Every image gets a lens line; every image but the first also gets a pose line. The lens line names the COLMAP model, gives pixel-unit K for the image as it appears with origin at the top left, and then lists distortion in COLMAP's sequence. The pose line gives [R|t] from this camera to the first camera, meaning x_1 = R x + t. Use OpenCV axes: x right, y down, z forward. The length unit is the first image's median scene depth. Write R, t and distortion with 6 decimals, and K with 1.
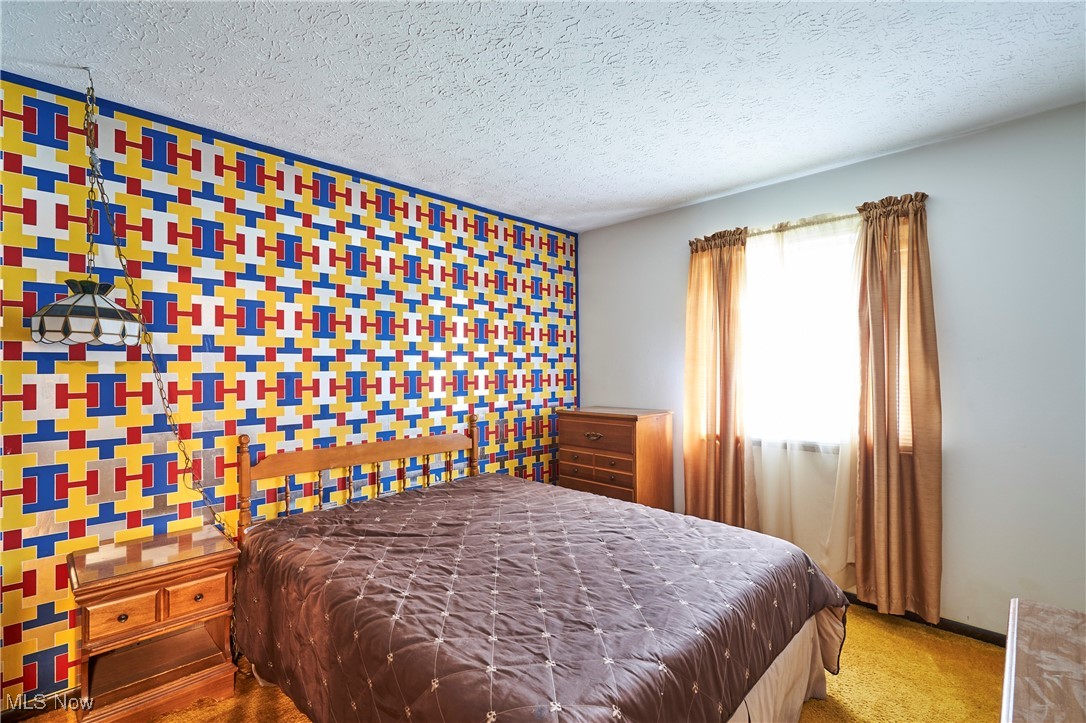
lens RADIAL K [[505.5, 0, 518.6], [0, 505.5, 366.2], [0, 0, 1]] dist [-0.001441, 0.000694]
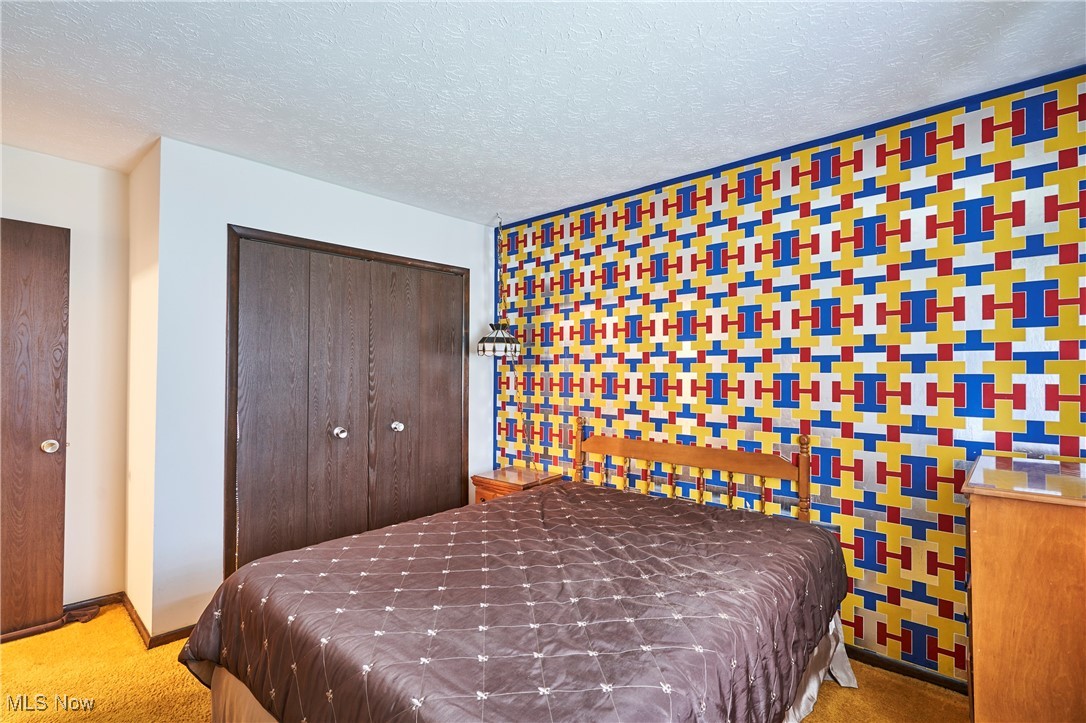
lens RADIAL K [[505.5, 0, 541.3], [0, 505.5, 362.3], [0, 0, 1]] dist [-0.001441, 0.000694]
pose [[0.064491, -0.008919, -0.997878, 0.684593], [0.002112, 0.999959, -0.008802, -0.002551], [0.997916, -0.001539, 0.064508, 0.659687]]
